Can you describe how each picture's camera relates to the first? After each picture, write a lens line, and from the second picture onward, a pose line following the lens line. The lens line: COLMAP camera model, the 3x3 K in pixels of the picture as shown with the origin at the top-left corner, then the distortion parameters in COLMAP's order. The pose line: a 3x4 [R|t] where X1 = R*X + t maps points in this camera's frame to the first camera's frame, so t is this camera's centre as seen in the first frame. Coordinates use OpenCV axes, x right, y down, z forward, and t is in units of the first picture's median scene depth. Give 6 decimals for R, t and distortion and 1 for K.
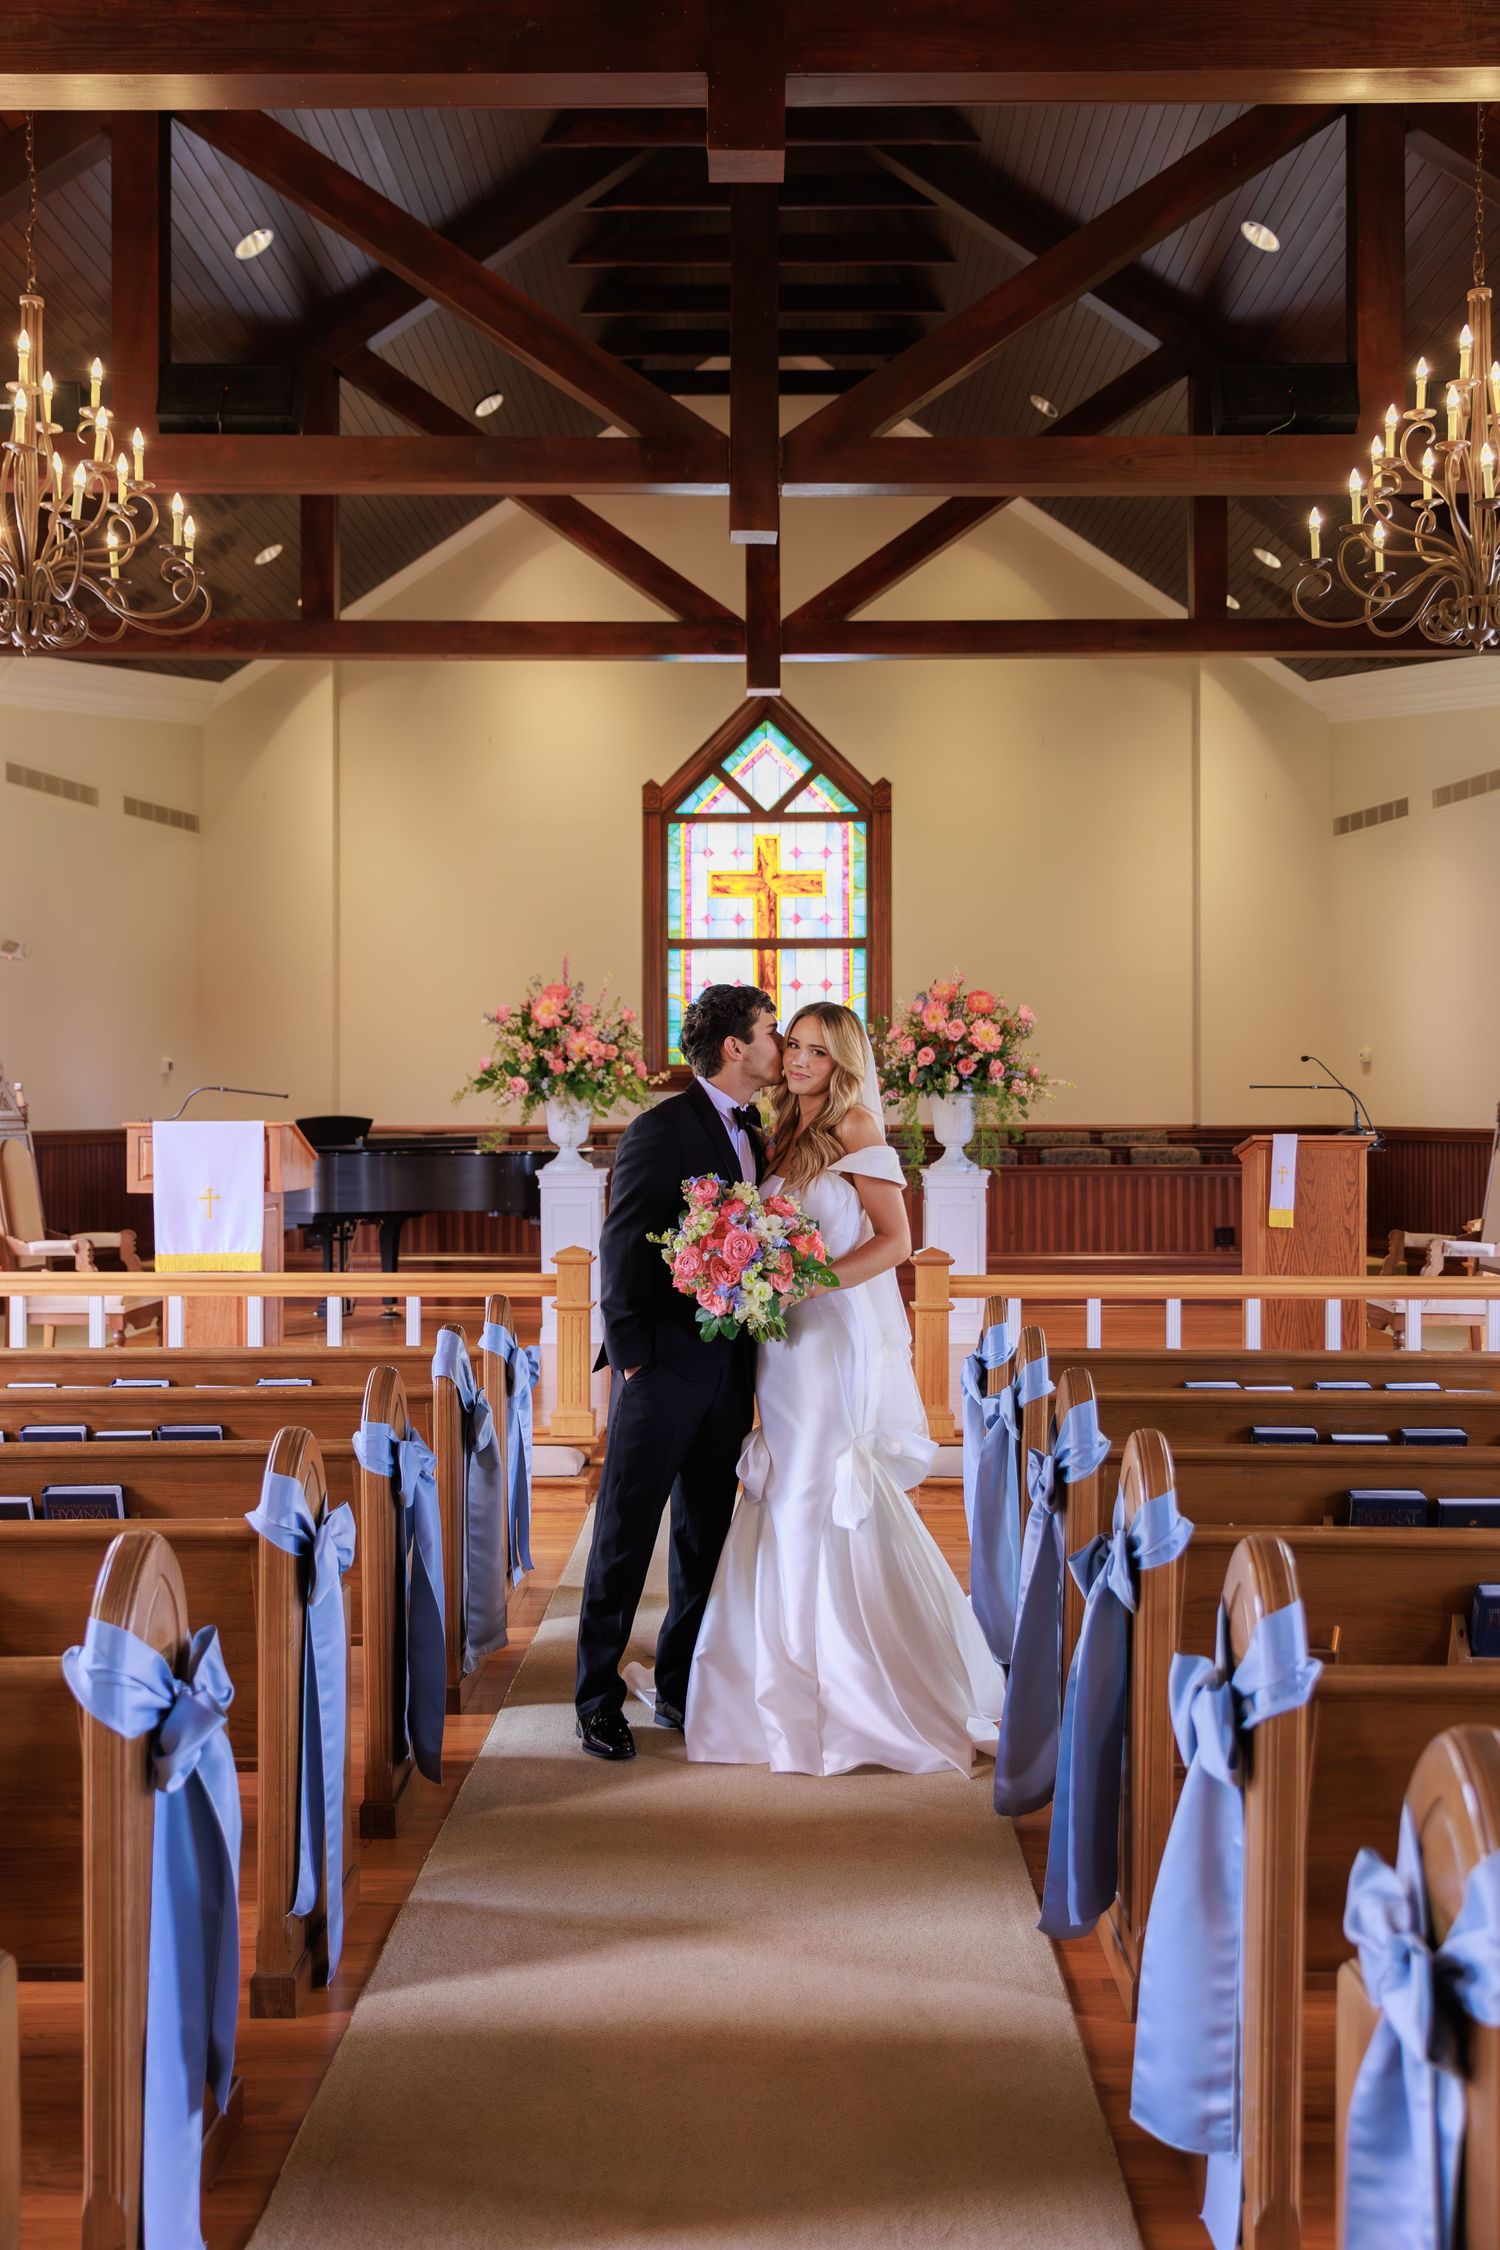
lens RADIAL K [[2060.3, 0, 749.8], [0, 2060.3, 1071.9], [0, 0, 1]] dist [0.008972, 0.000000]
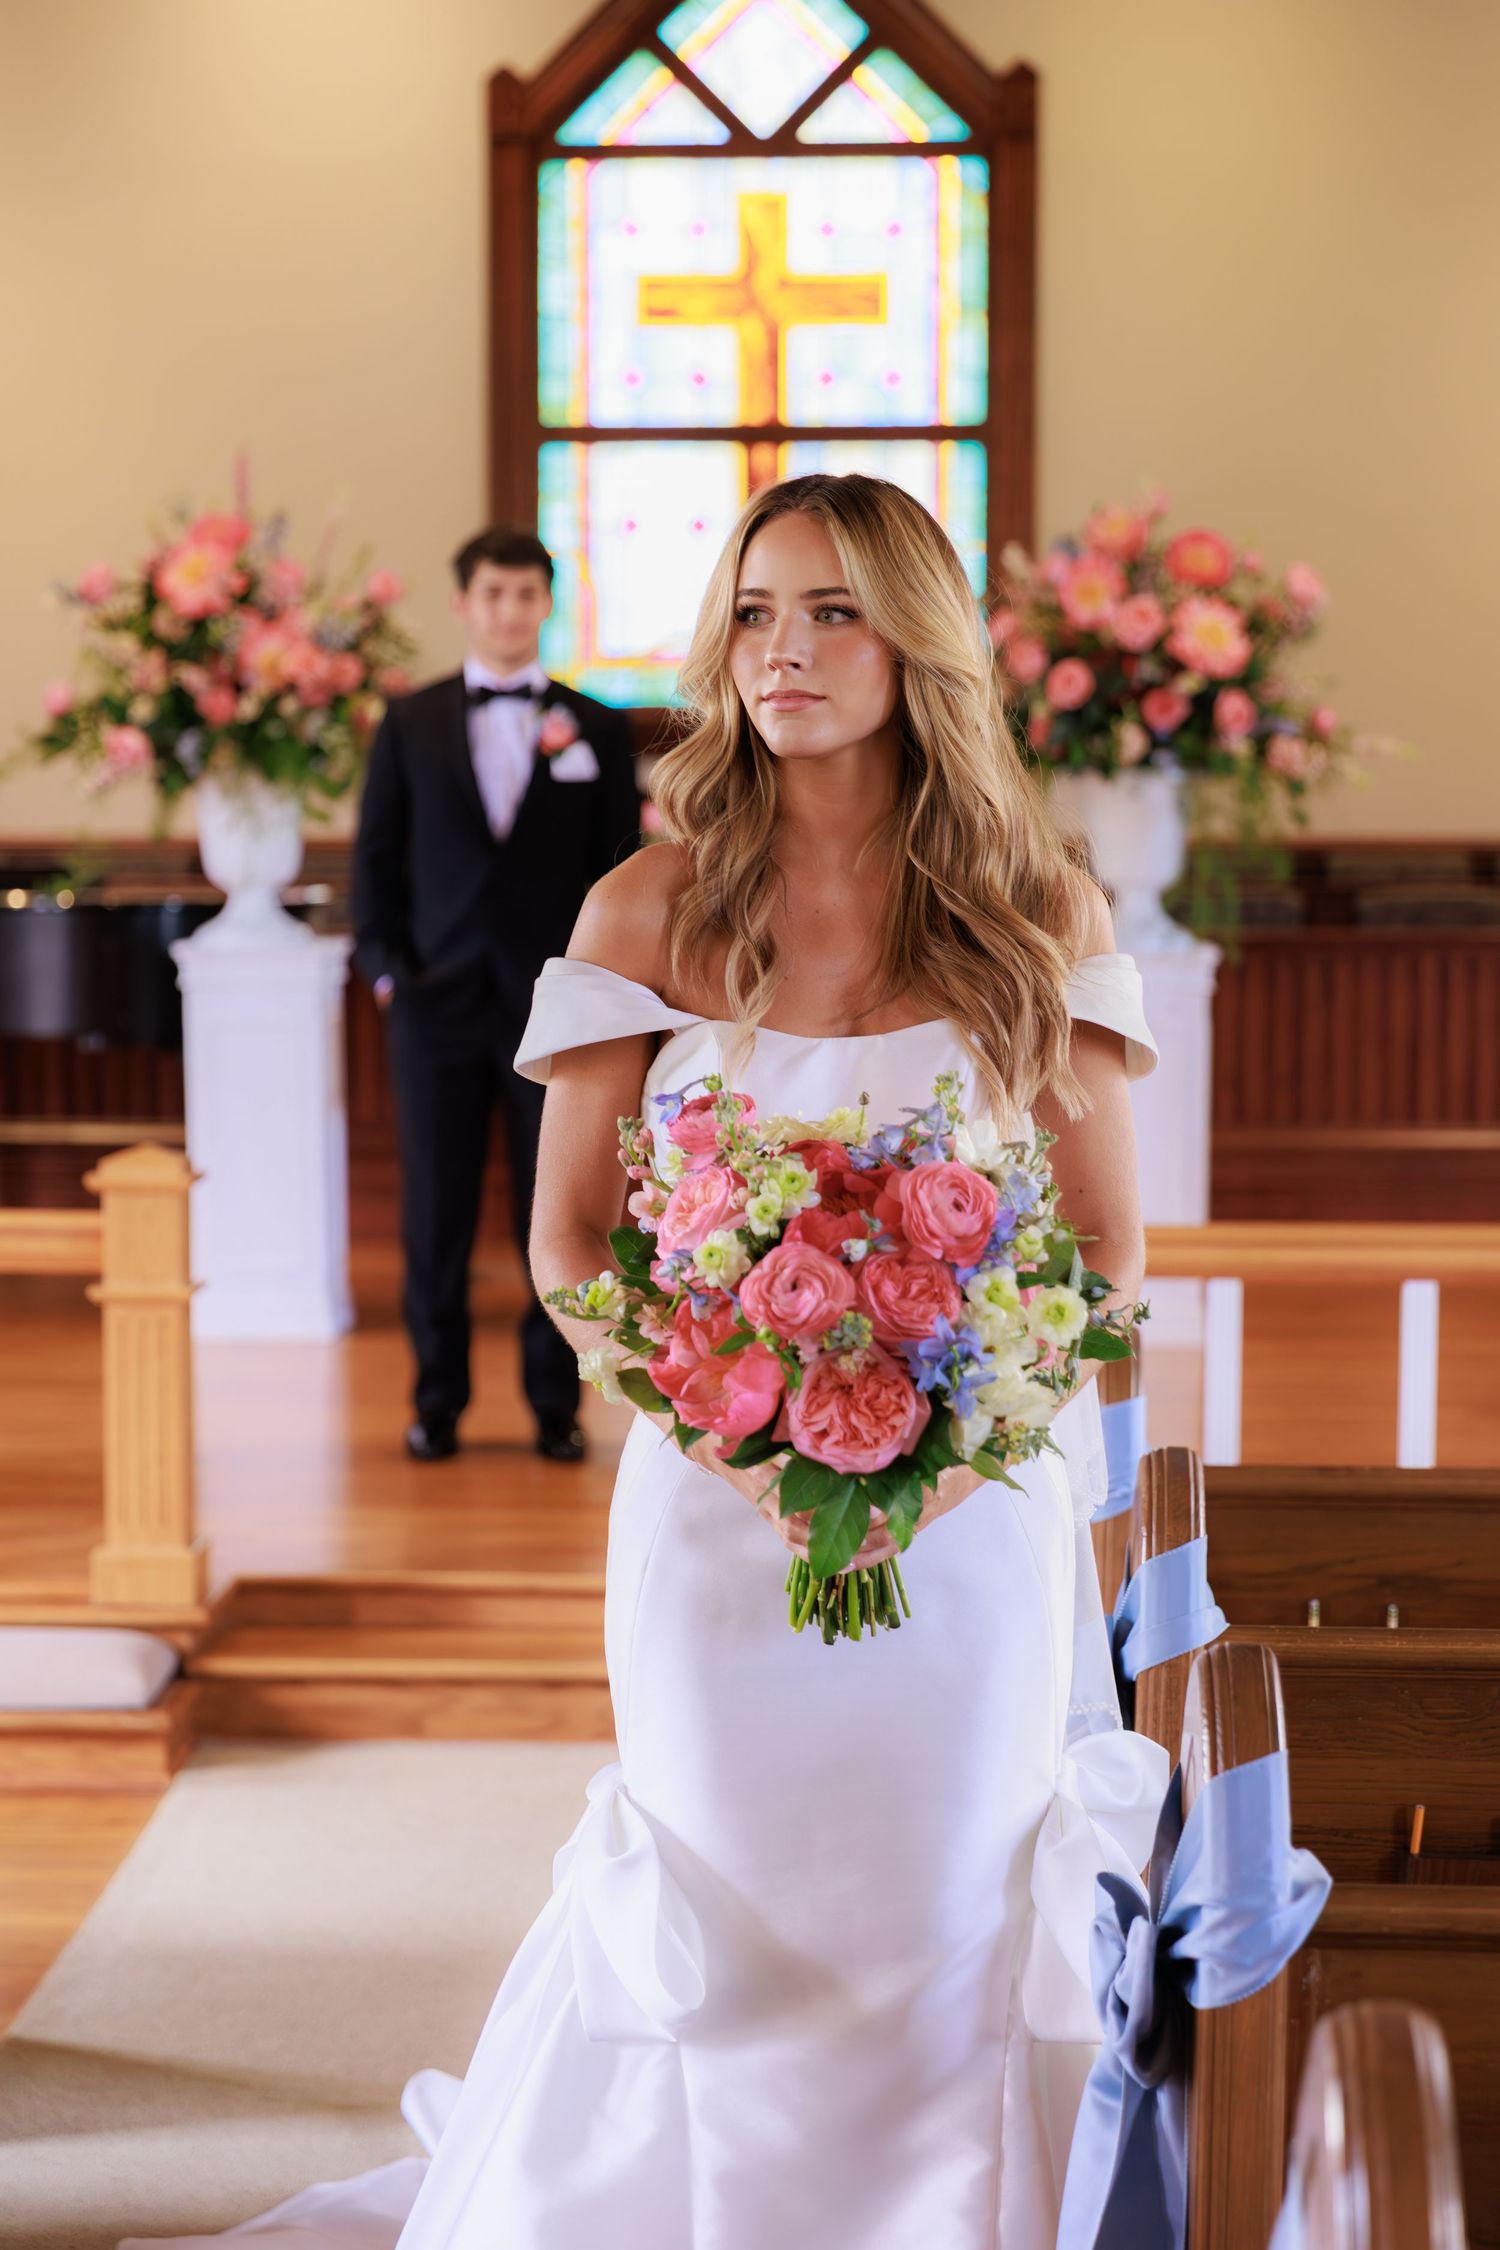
lens RADIAL K [[4163.5, 0, 735.2], [0, 4163.5, 1132.9], [0, 0, 1]] dist [-0.012843, 0.000000]
pose [[0.999824, 0.004170, -0.018290, 0.030458], [-0.002335, 0.995062, 0.099225, -0.000342], [0.018614, -0.099165, 0.994897, 0.118430]]
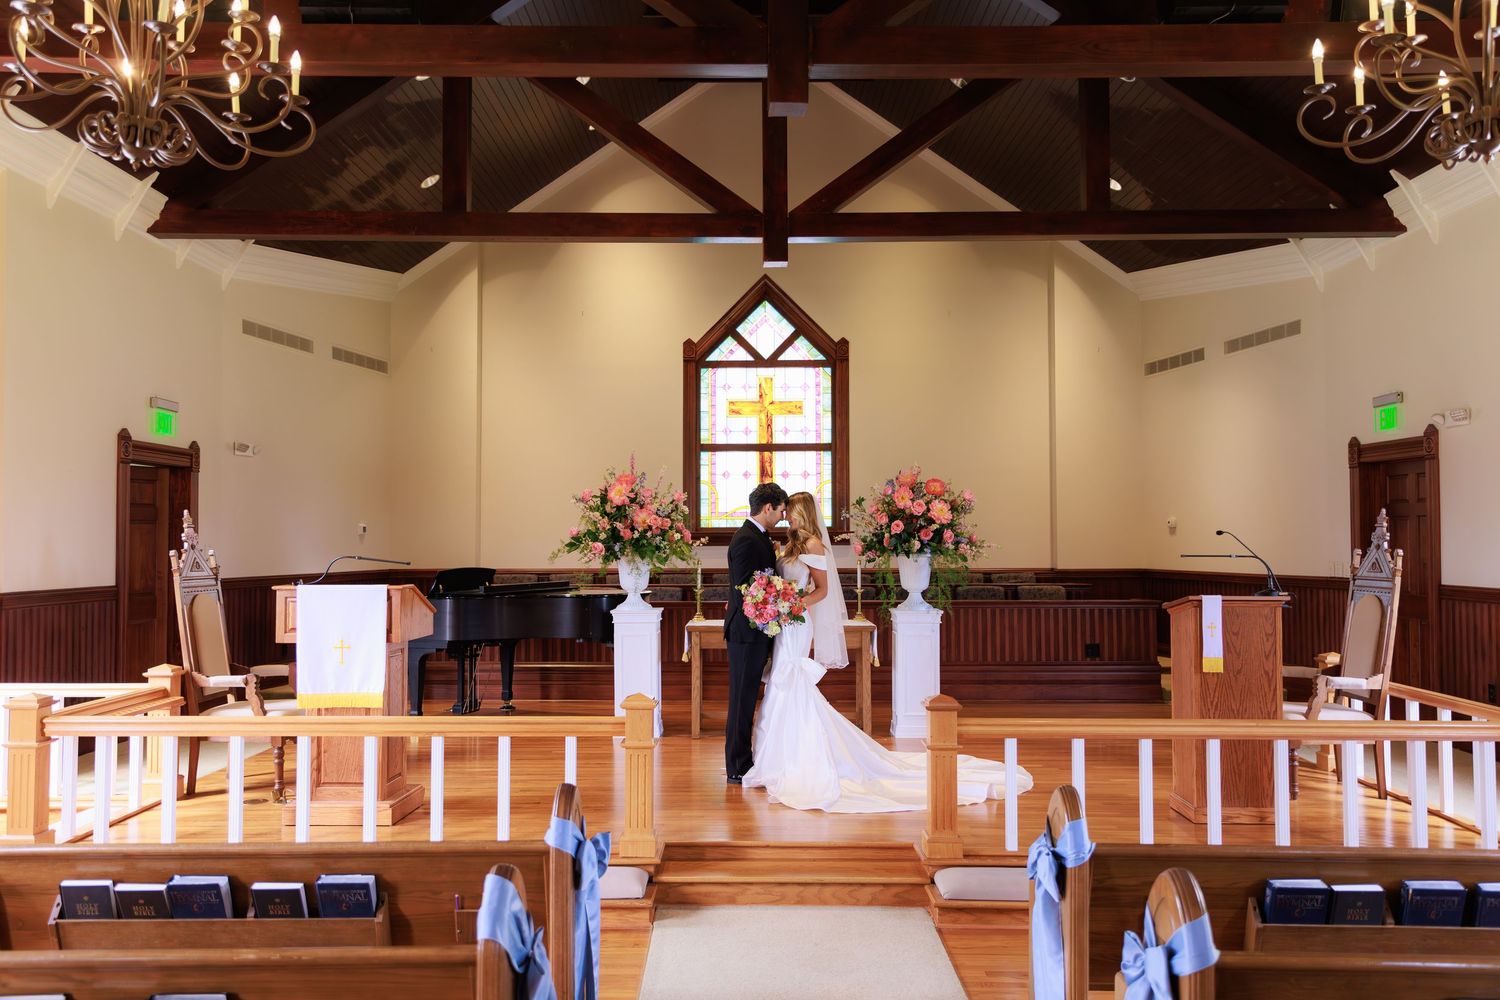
lens RADIAL K [[1192.2, 0, 750.0], [0, 1192.2, 488.6], [0, 0, 1]] dist [0.017026, 0.005509]
pose [[0.999946, 0.000270, 0.010410, -0.018966], [0.000052, 0.999523, -0.030878, -0.008066], [-0.010414, 0.030876, 0.999469, 0.201684]]
